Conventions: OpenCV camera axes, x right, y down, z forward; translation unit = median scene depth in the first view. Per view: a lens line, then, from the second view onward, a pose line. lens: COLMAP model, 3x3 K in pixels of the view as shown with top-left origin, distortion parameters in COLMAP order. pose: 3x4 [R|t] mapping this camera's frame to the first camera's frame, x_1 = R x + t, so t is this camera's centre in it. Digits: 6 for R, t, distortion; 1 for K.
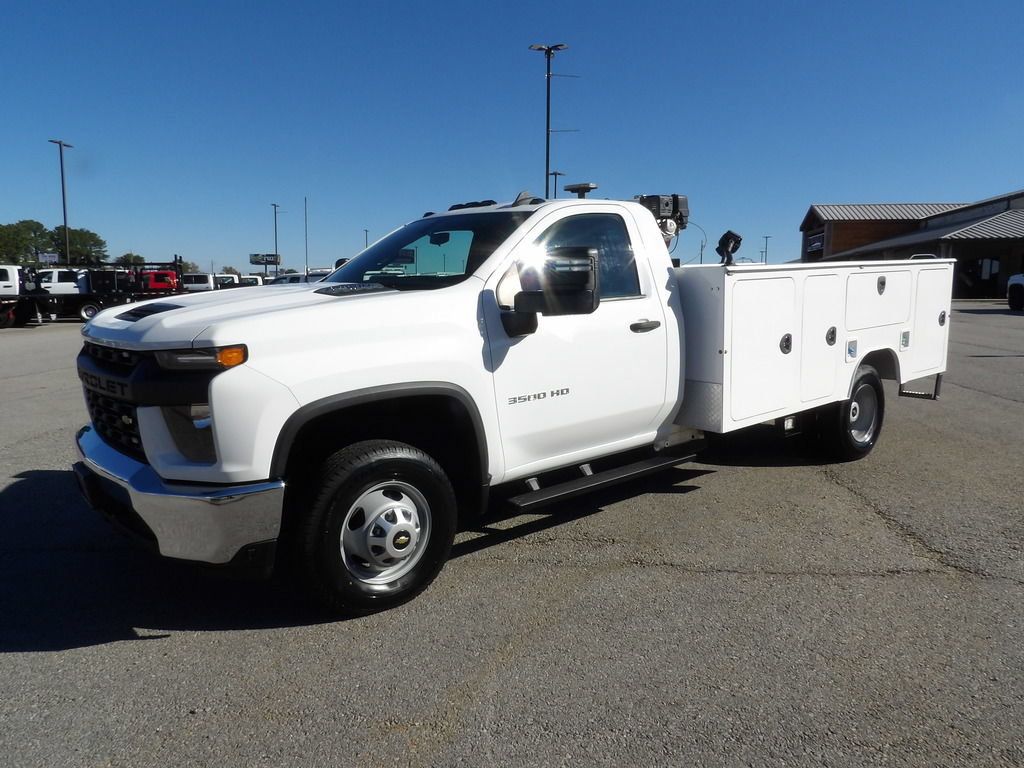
lens RADIAL K [[735.3, 0, 513.4], [0, 735.3, 384.9], [0, 0, 1]] dist [-0.035158, 0.044587]
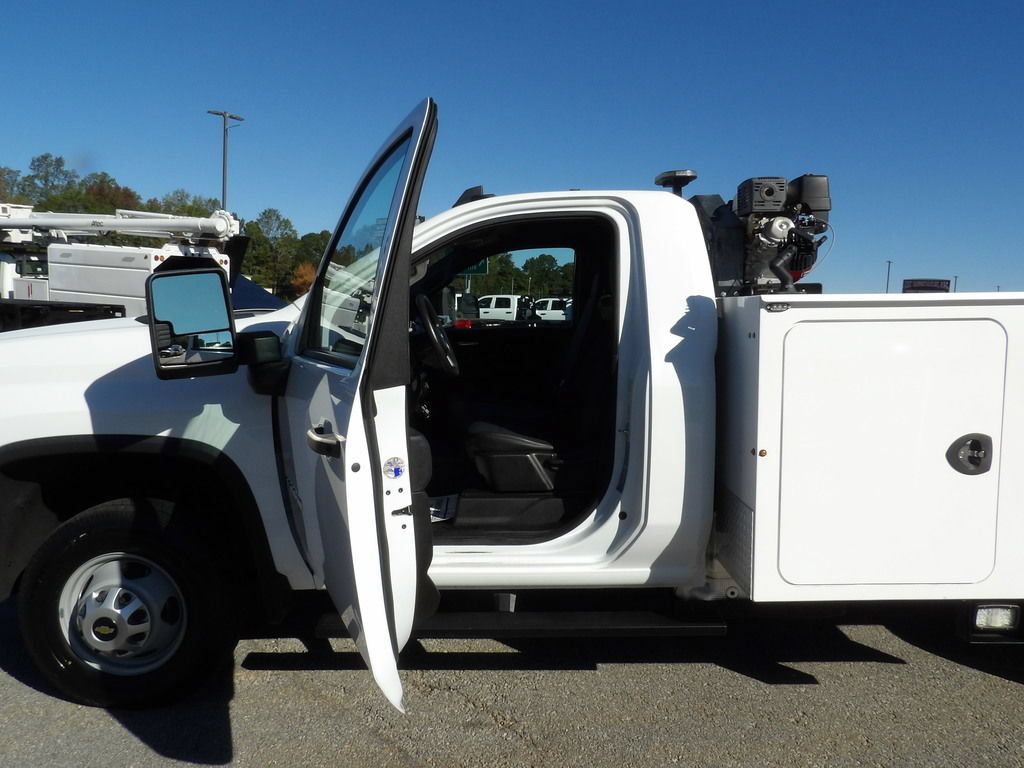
lens RADIAL K [[735.3, 0, 512.3], [0, 735.3, 386.8], [0, 0, 1]] dist [-0.035158, 0.044587]
pose [[0.769720, 0.085664, -0.632608, 0.441503], [-0.112168, 0.993687, -0.001920, -0.065356], [0.628450, 0.072436, 0.774470, 0.426110]]
